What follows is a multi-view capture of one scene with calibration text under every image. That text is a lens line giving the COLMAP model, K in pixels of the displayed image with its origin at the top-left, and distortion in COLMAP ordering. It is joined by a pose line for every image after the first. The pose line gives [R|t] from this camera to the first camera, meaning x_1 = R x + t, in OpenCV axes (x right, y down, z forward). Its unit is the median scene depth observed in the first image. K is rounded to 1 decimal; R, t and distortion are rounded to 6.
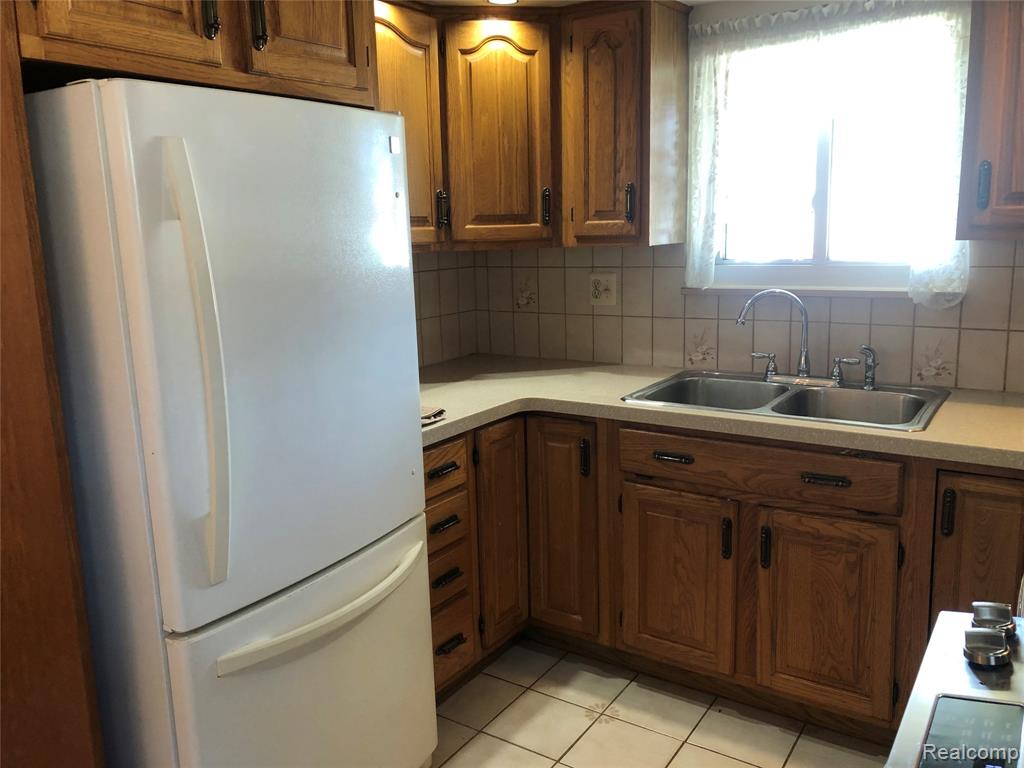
lens RADIAL K [[831.4, 0, 504.9], [0, 831.4, 365.9], [0, 0, 1]] dist [0.022521, -0.024799]
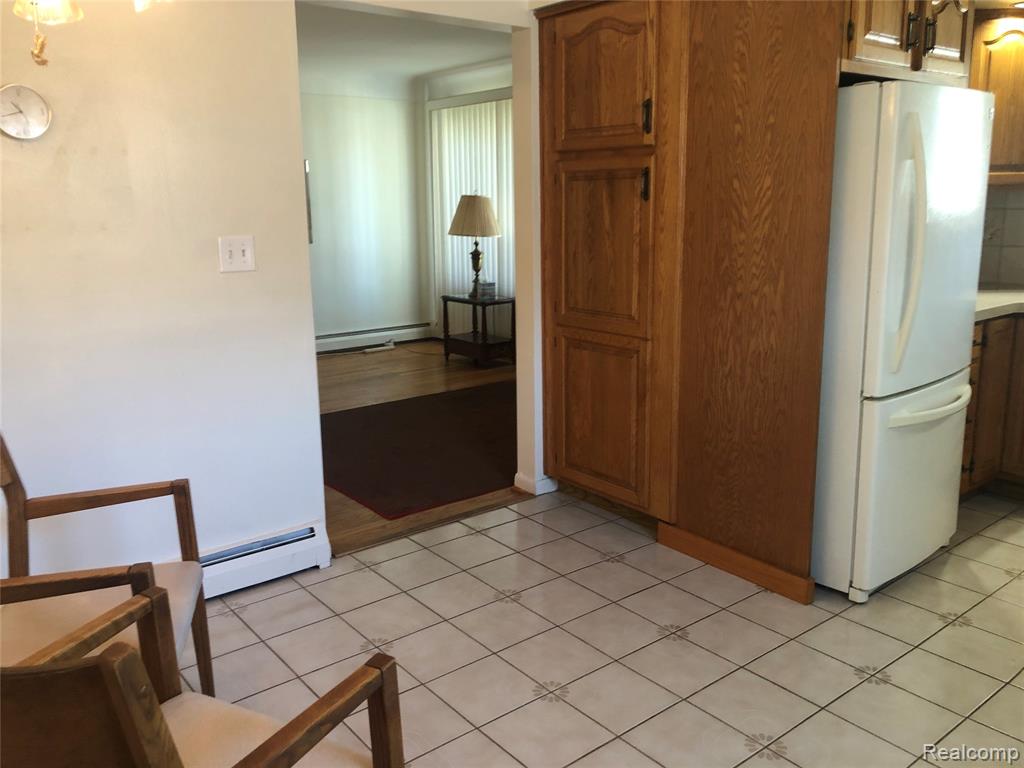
lens RADIAL K [[831.4, 0, 506.5], [0, 831.4, 368.0], [0, 0, 1]] dist [0.022521, -0.024799]
pose [[0.954332, 0.070858, -0.290222, -0.386449], [-0.060282, 0.997156, 0.045234, 0.138730], [0.292602, -0.025673, 0.955890, -0.559420]]
